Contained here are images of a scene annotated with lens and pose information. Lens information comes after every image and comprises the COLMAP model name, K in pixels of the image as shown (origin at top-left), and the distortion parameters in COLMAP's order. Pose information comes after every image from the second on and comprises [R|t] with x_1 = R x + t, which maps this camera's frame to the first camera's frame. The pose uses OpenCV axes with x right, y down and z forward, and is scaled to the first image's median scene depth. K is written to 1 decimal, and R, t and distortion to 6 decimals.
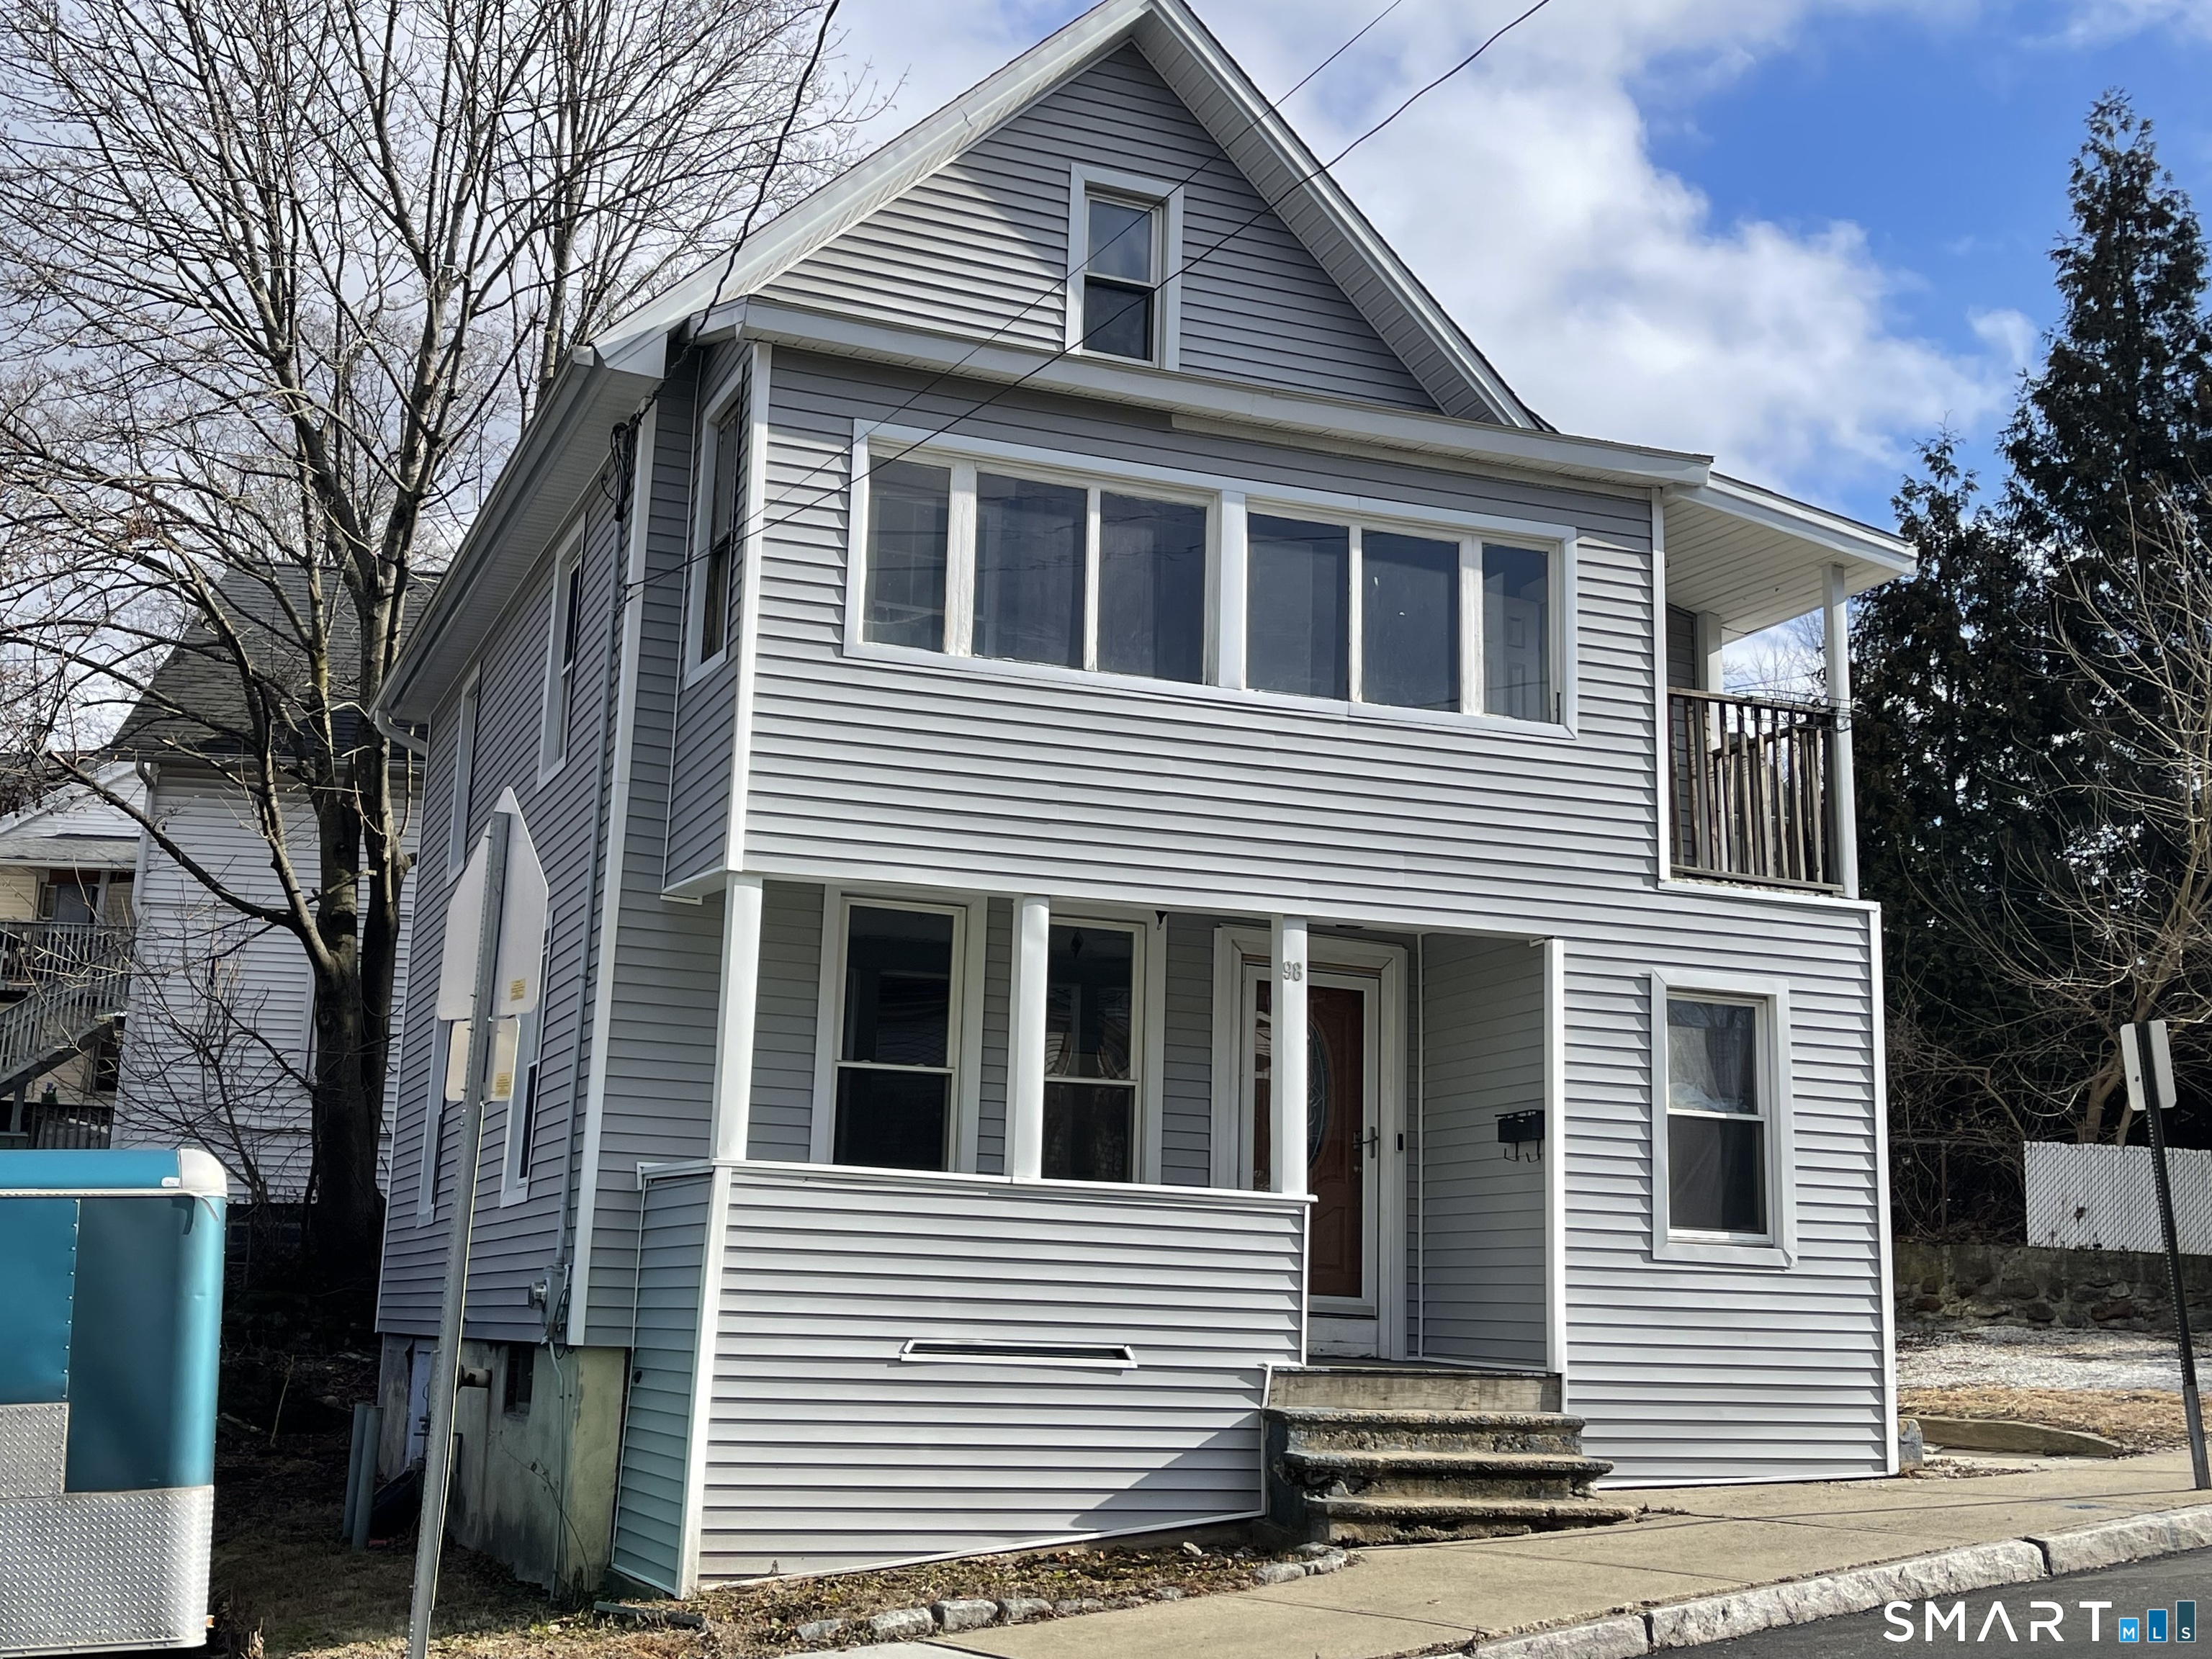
lens RADIAL K [[2570.9, 0, 1103.1], [0, 2570.9, 829.4], [0, 0, 1]] dist [0.037347, 0.000000]
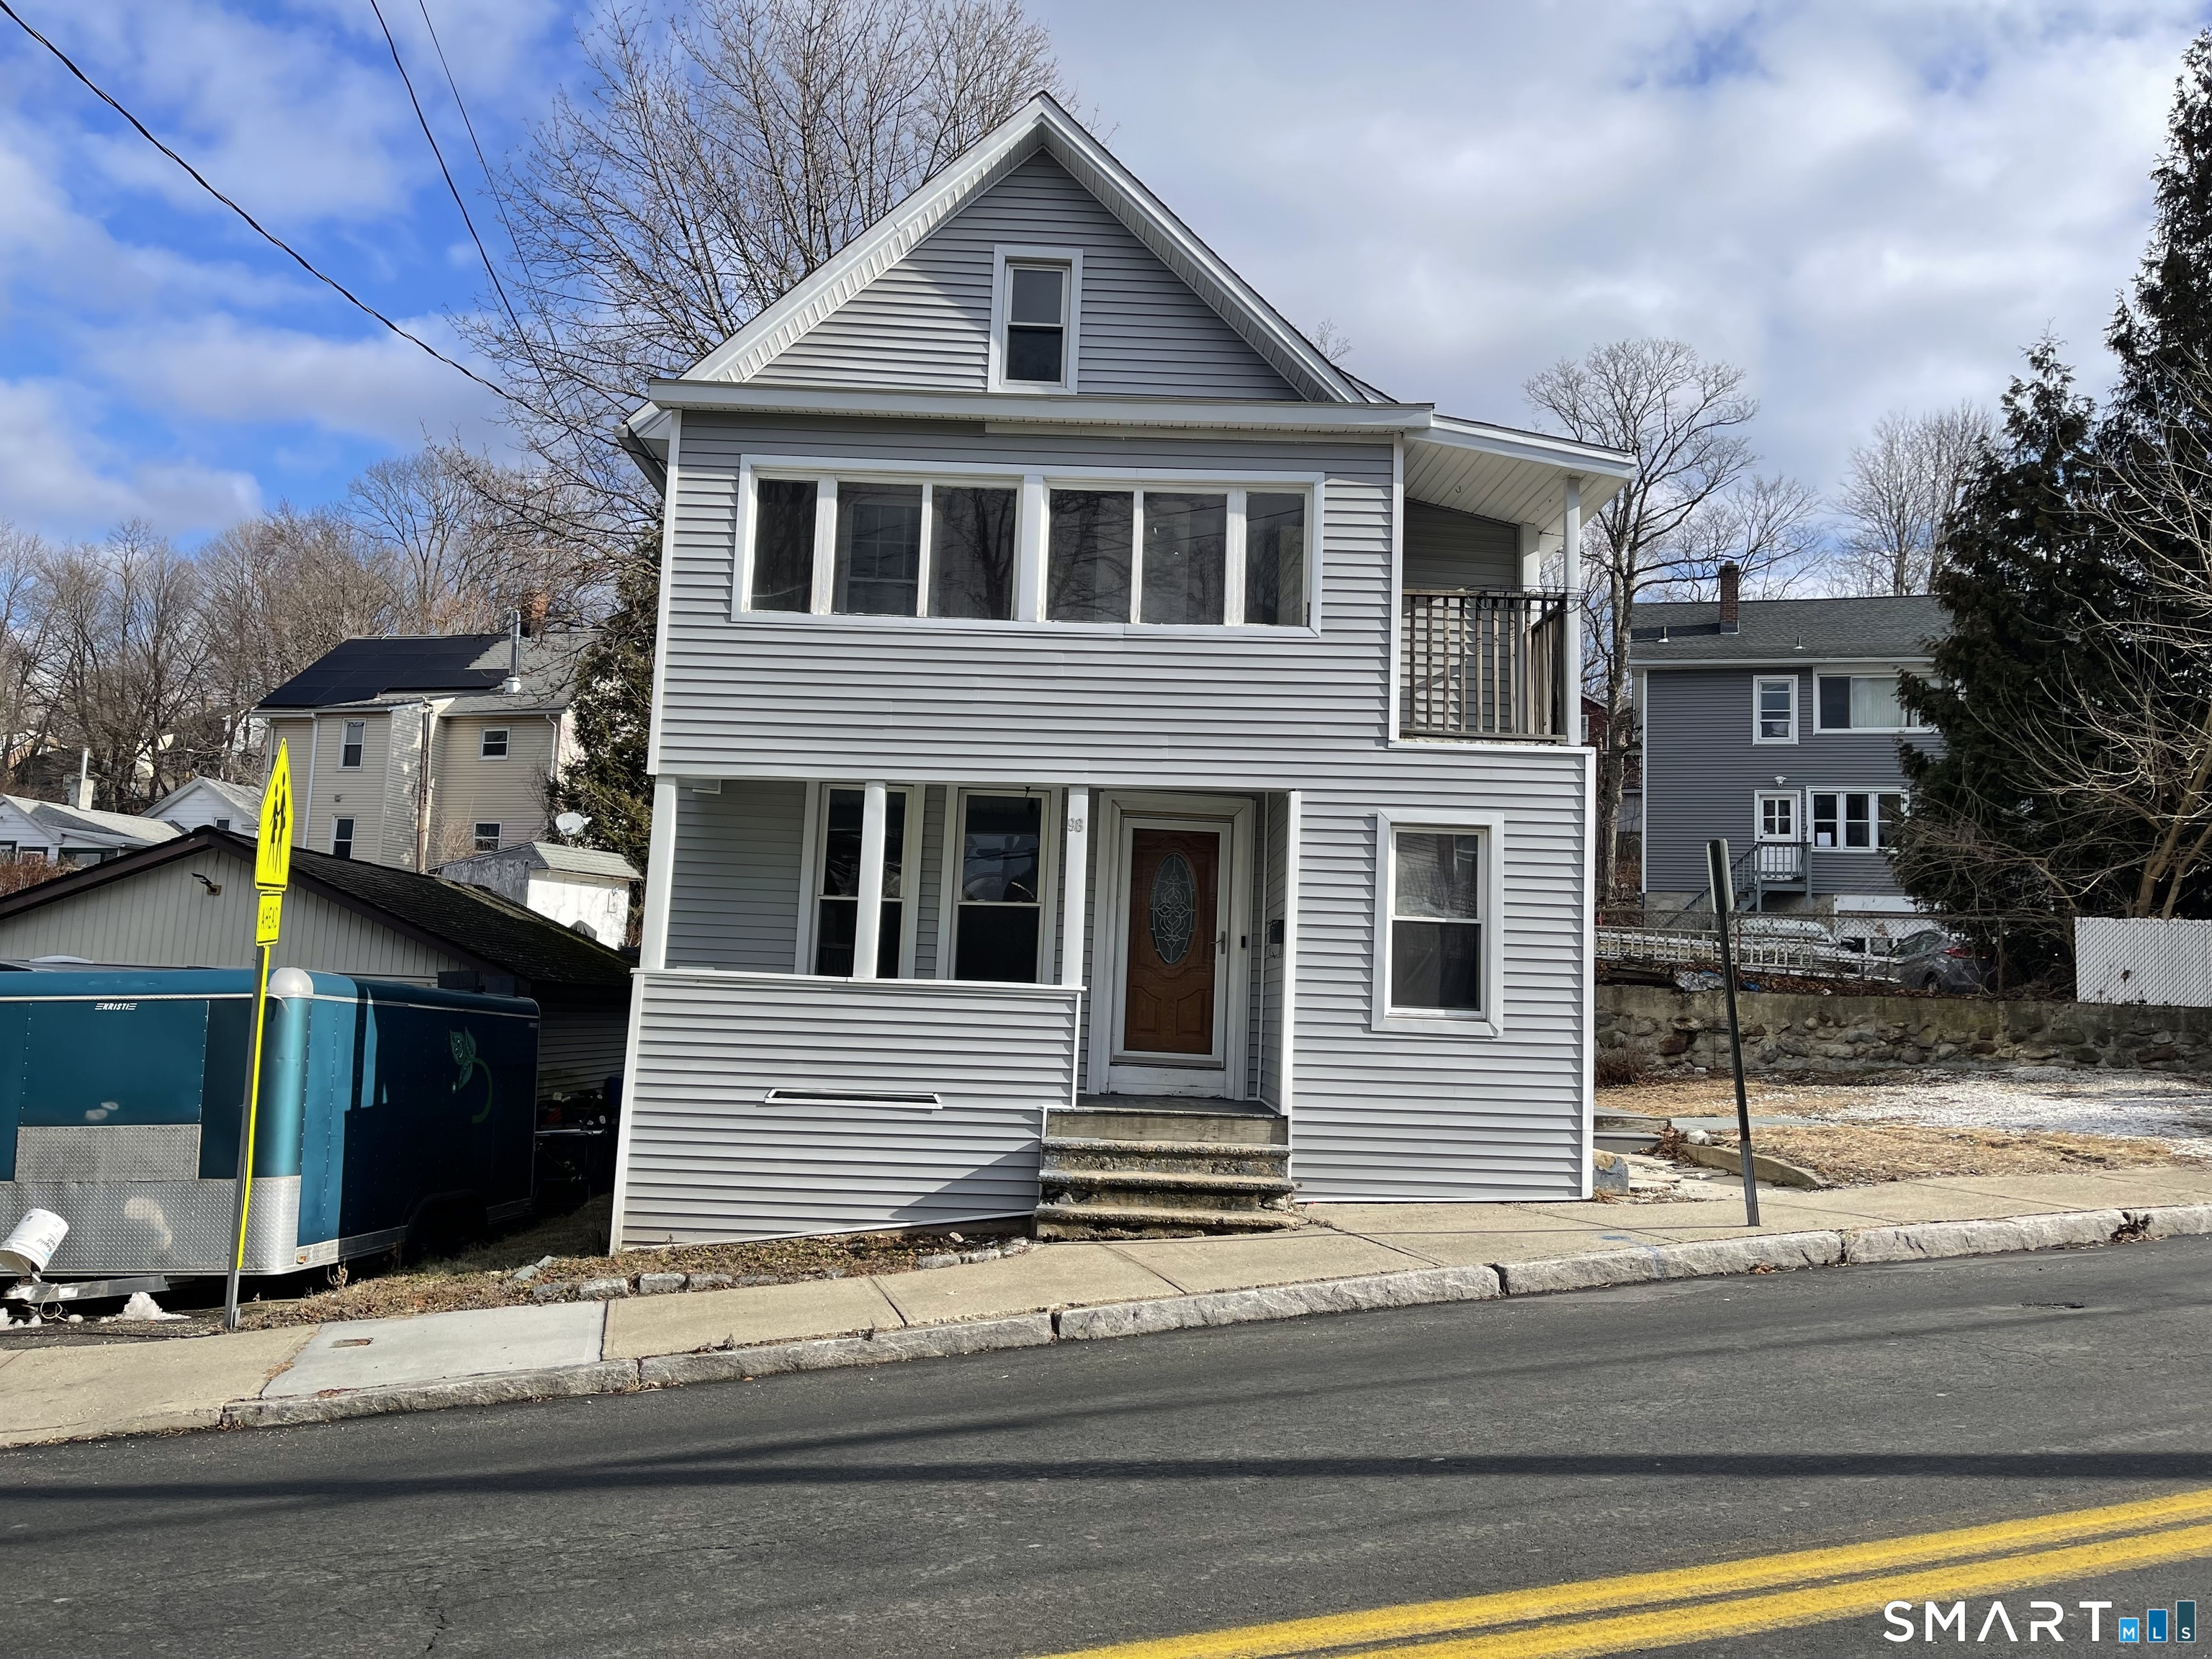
lens RADIAL K [[1688.6, 0, 1124.4], [0, 1688.6, 831.3], [0, 0, 1]] dist [0.062928, -0.072263]
pose [[0.934941, -0.035224, -0.353051, 0.384272], [0.060846, 0.996236, 0.061737, 0.004264], [0.349548, -0.079202, 0.933565, 0.151868]]
